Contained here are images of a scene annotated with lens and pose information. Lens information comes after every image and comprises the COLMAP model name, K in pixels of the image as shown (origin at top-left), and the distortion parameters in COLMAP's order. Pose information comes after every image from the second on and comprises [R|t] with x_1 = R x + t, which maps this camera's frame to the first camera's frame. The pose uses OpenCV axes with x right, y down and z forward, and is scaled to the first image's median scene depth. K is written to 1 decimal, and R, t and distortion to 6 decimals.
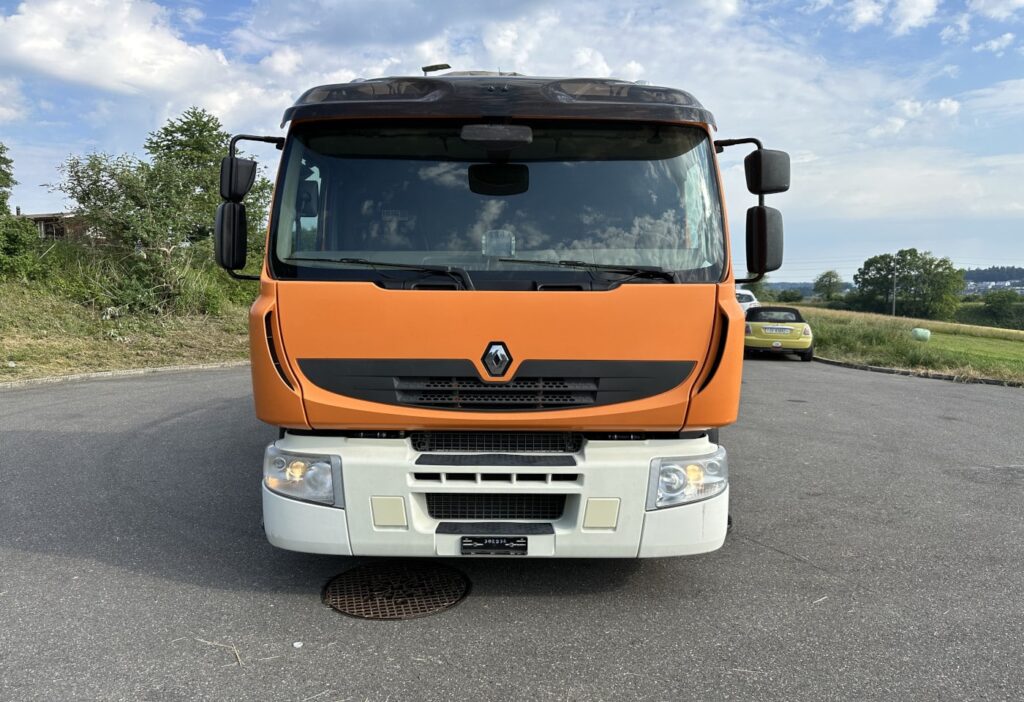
lens RADIAL K [[744.6, 0, 512.0], [0, 744.6, 351.0], [0, 0, 1]] dist [0.056562, -0.072676]
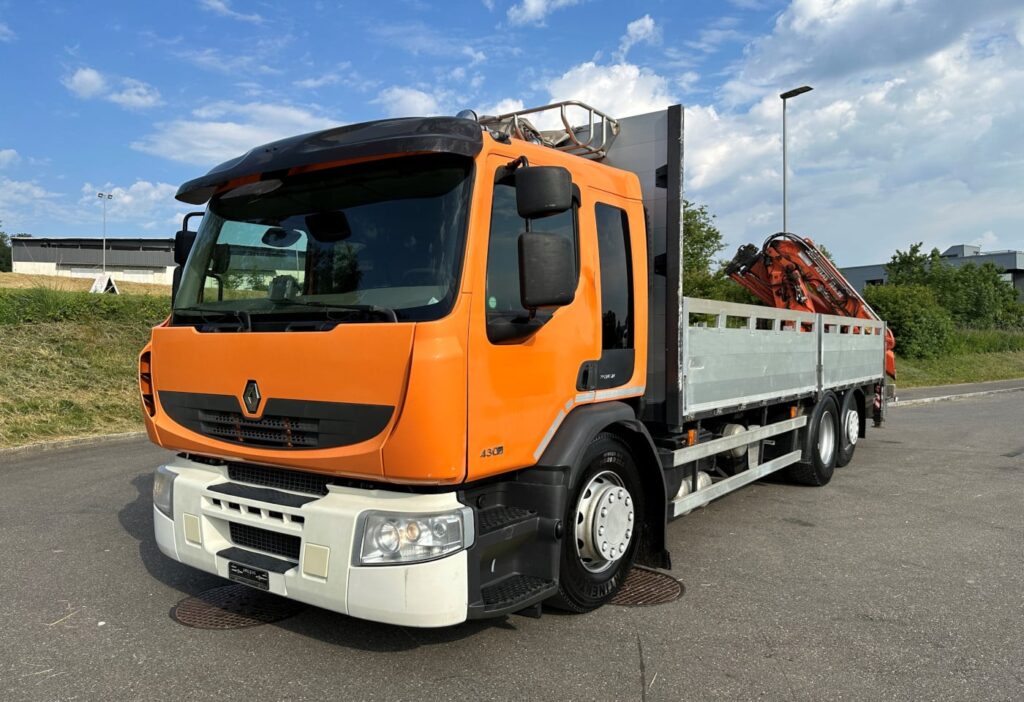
lens RADIAL K [[787.0, 0, 512.0], [0, 787.0, 351.0], [0, 0, 1]] dist [-0.026295, 0.015766]
pose [[0.800105, -0.003731, -0.599849, 0.890249], [-0.036945, 0.997776, -0.055486, -0.005040], [0.598721, 0.066556, 0.798187, 0.312714]]
